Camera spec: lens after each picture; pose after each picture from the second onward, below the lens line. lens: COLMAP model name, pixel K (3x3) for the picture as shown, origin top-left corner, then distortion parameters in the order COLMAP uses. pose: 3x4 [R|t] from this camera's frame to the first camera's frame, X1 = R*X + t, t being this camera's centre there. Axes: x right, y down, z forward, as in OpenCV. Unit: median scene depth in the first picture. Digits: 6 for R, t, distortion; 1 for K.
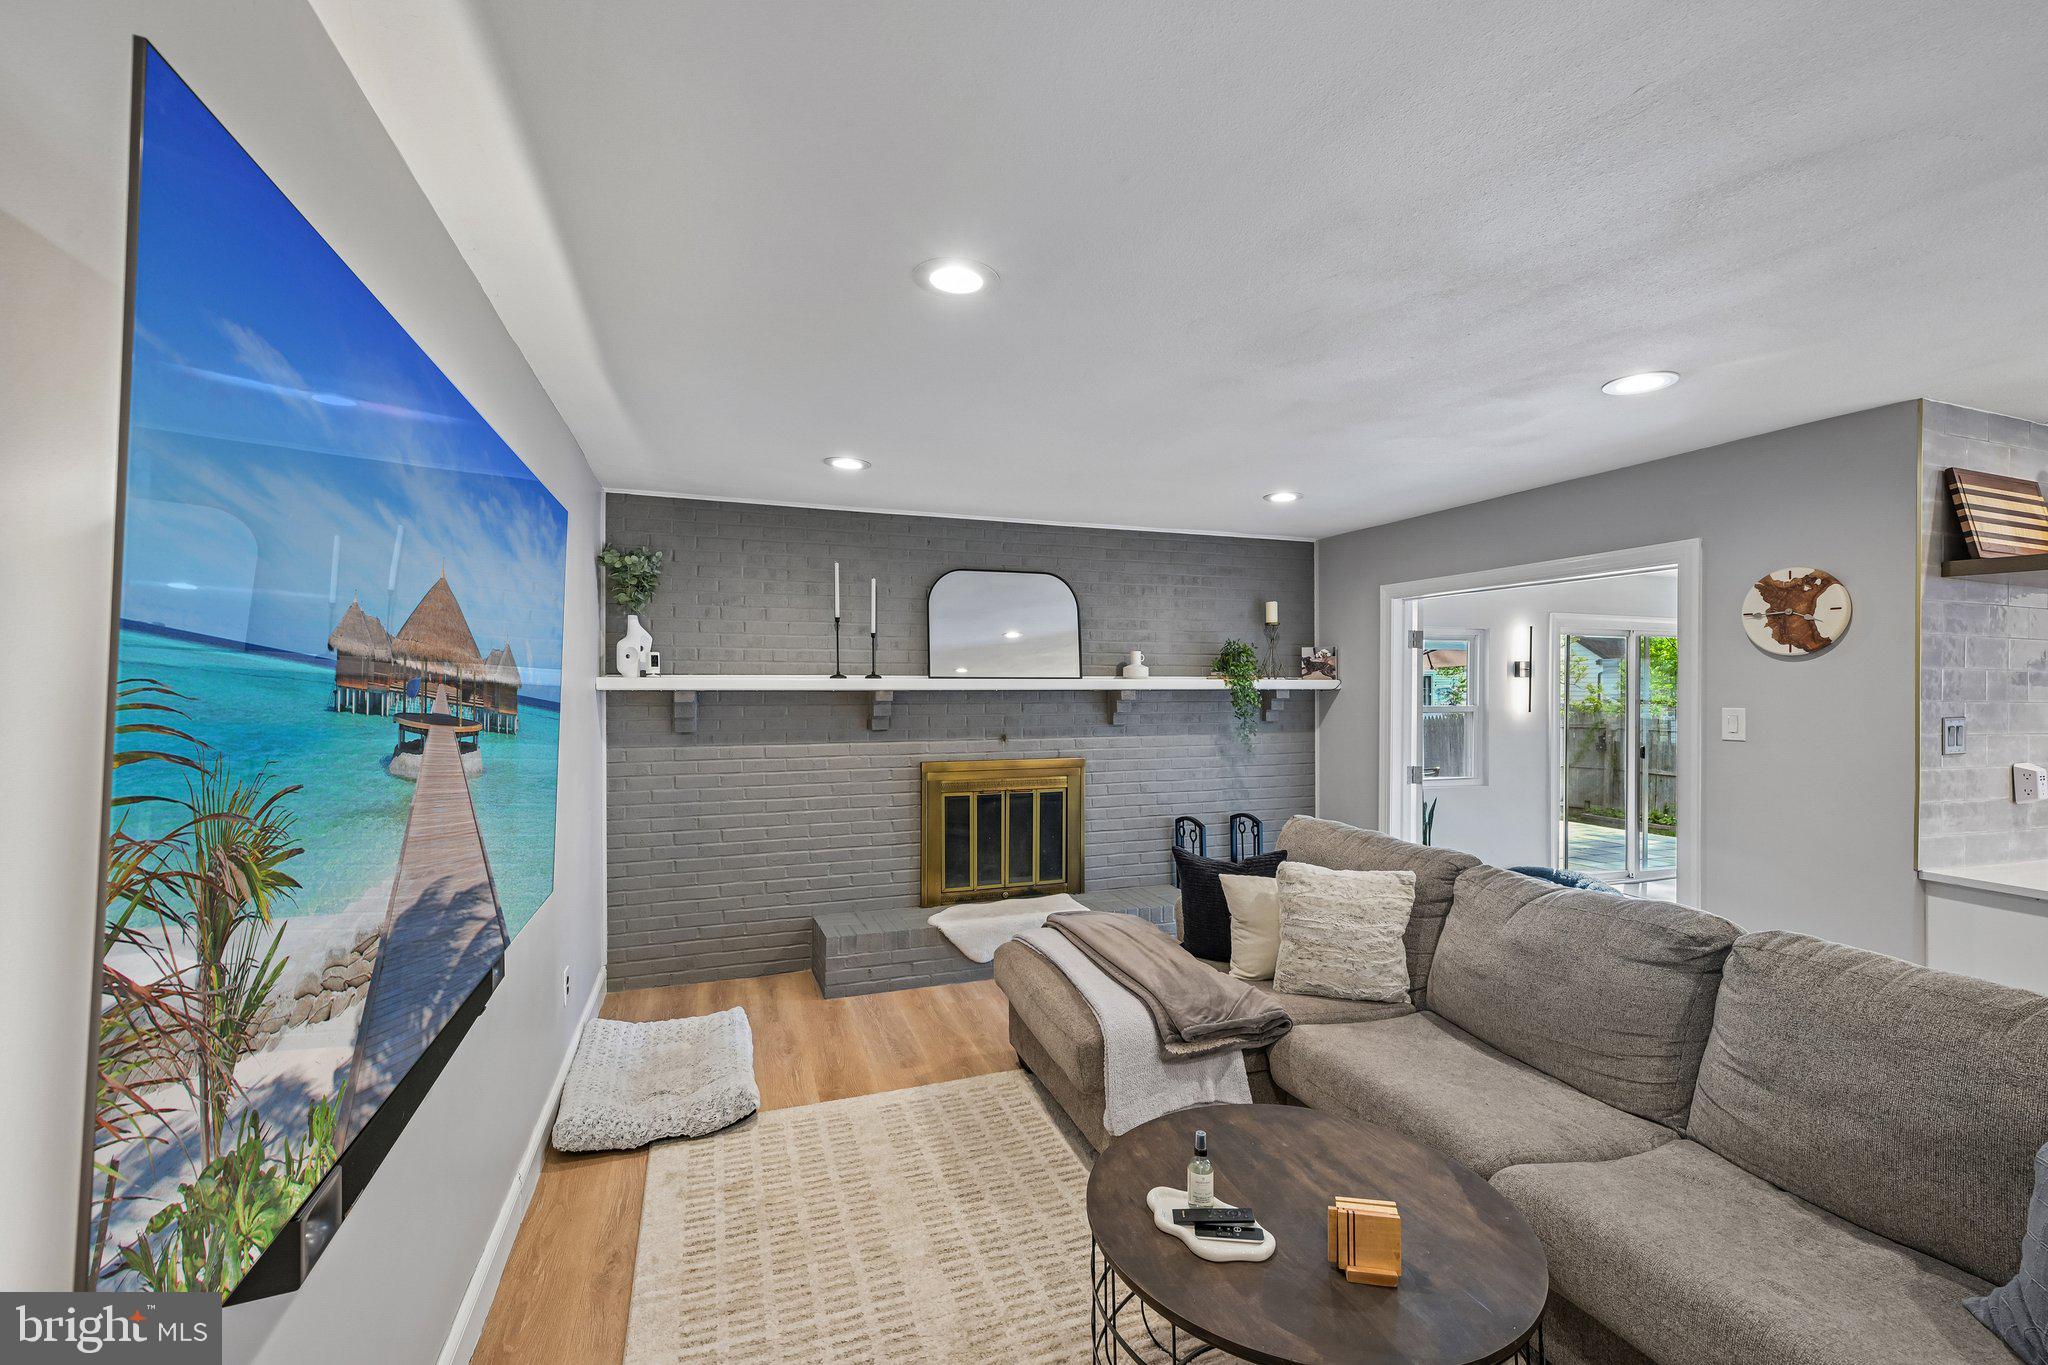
lens RADIAL K [[854.0, 0, 1029.5], [0, 854.0, 685.5], [0, 0, 1]] dist [0.008467, -0.000032]
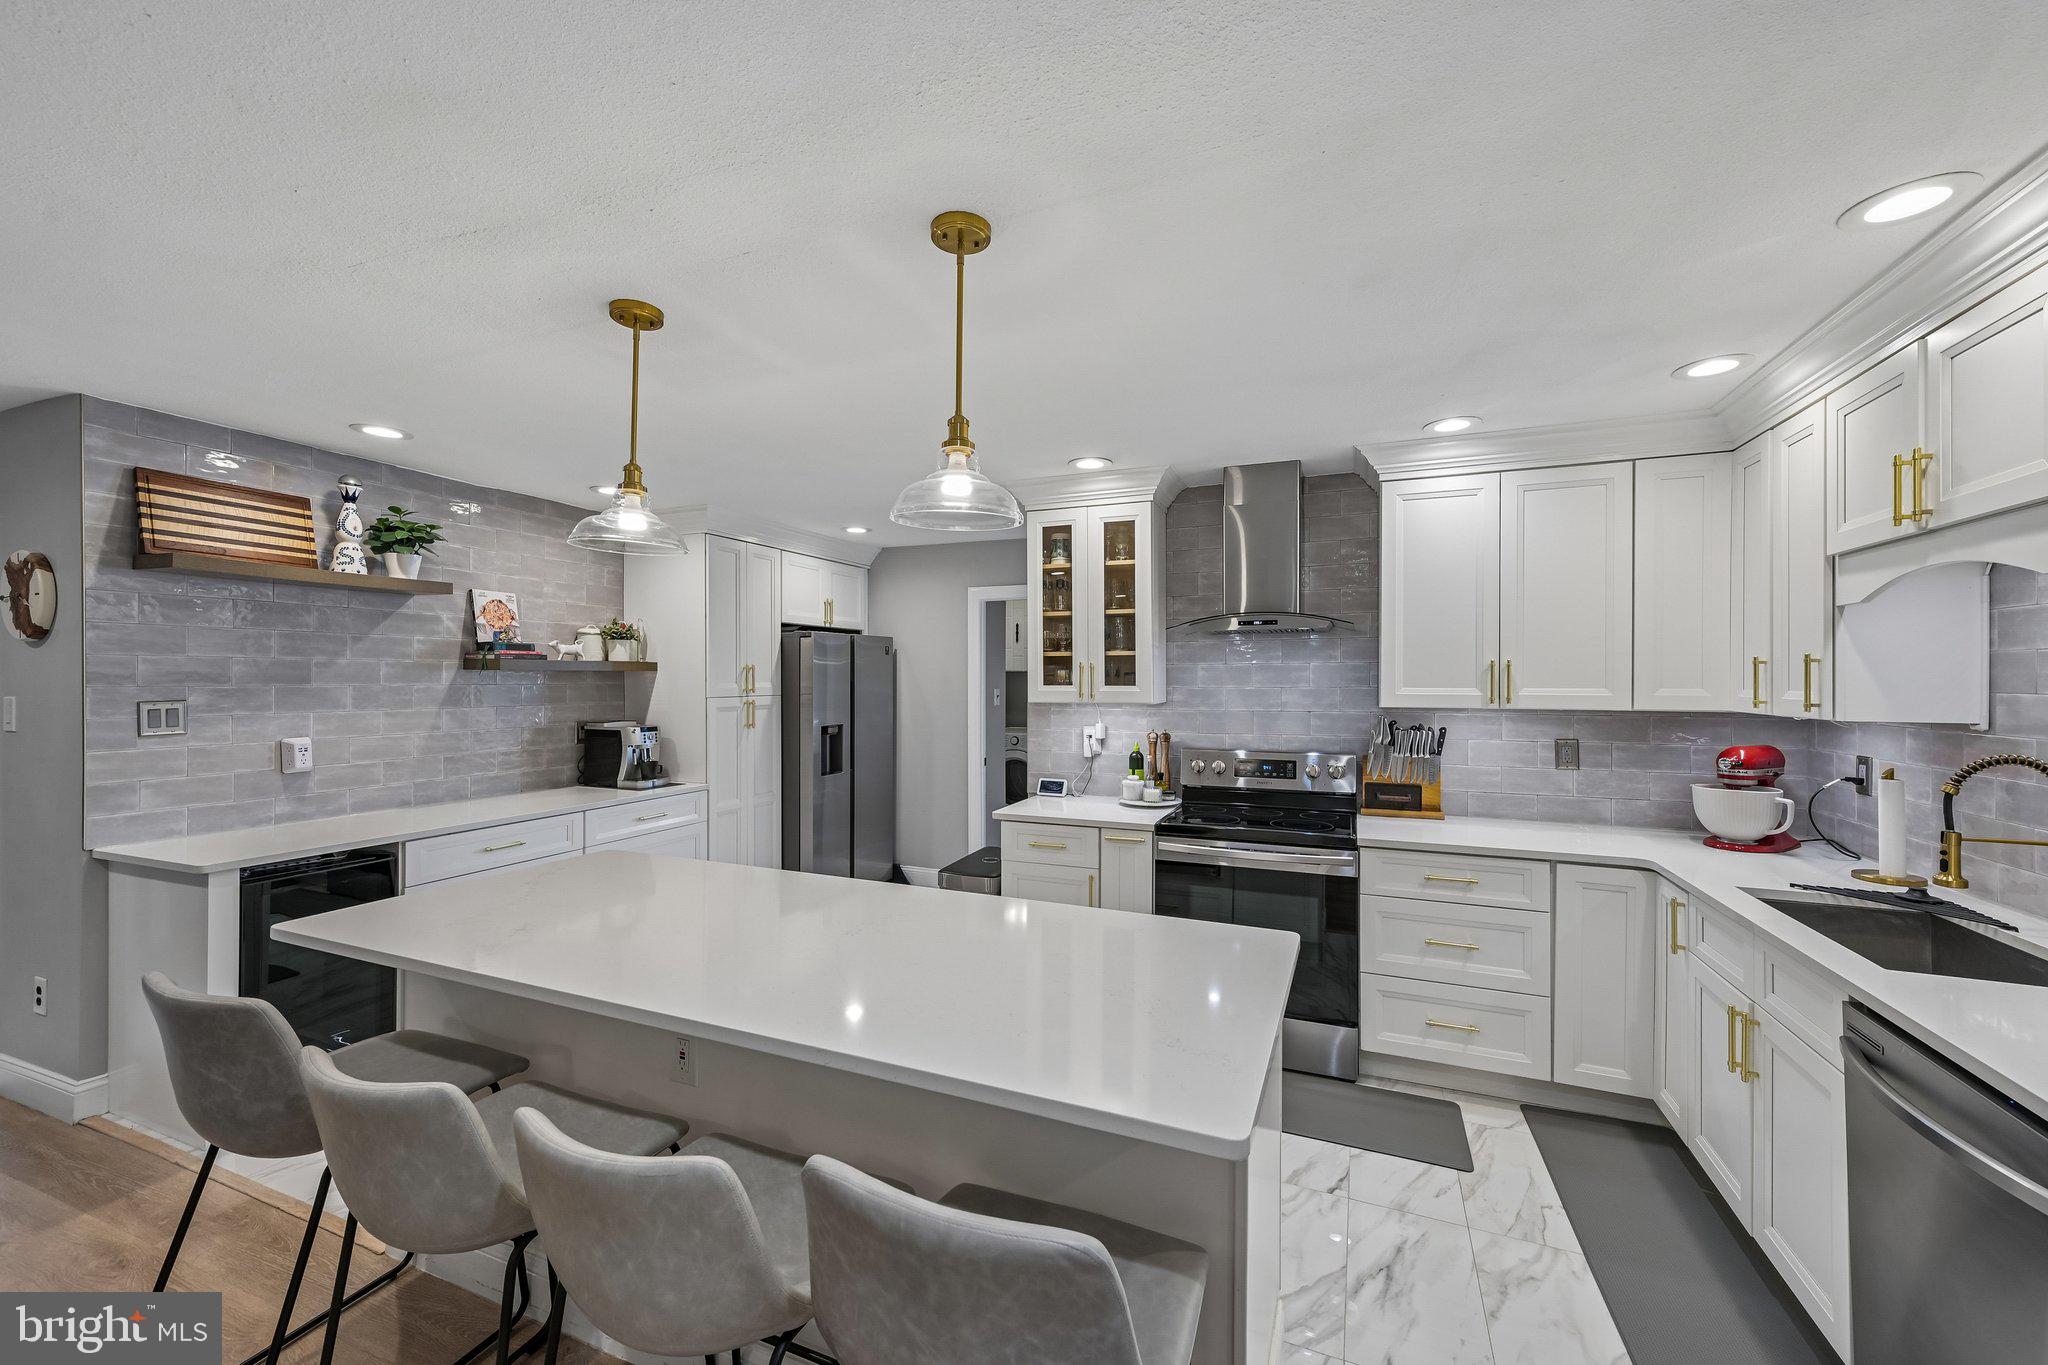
lens RADIAL K [[806.5, 0, 1020.3], [0, 806.5, 674.9], [0, 0, 1]] dist [0.001722, 0.004518]
pose [[0.675235, -0.007742, 0.737562, 0.658975], [0.007686, 0.999964, 0.003459, 0.005720], [-0.737562, 0.003333, 0.675271, -0.300768]]
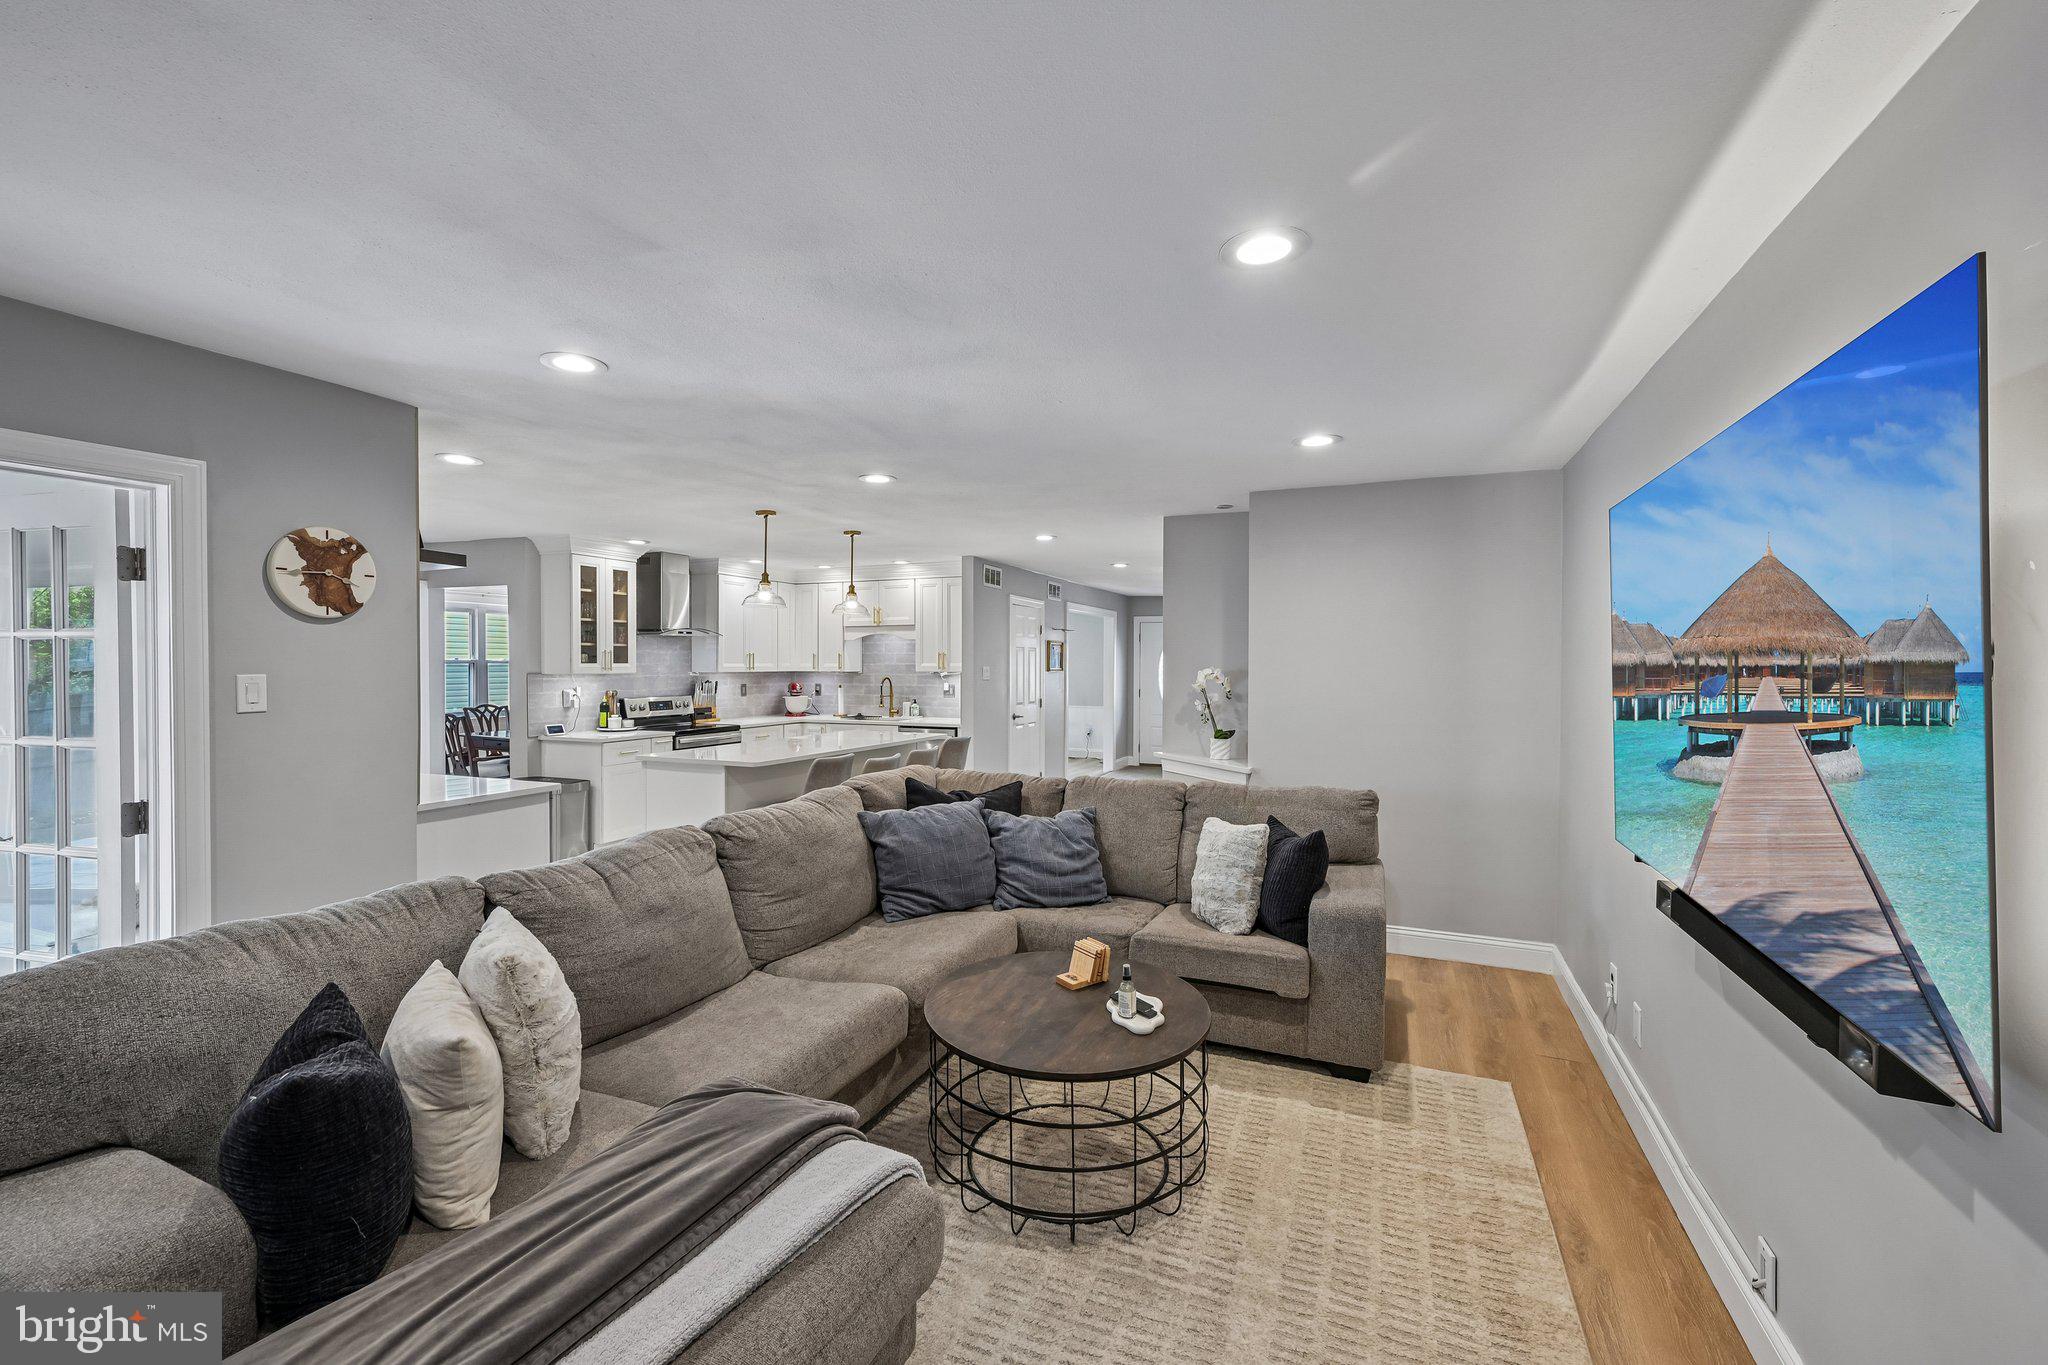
lens RADIAL K [[850.4, 0, 1023.4], [0, 850.4, 673.9], [0, 0, 1]] dist [0.001923, 0.000089]
pose [[-0.731023, -0.019929, 0.682062, -0.235707], [-0.007446, 0.999747, 0.021231, 0.001381], [-0.682313, 0.010442, -0.730986, 0.796294]]
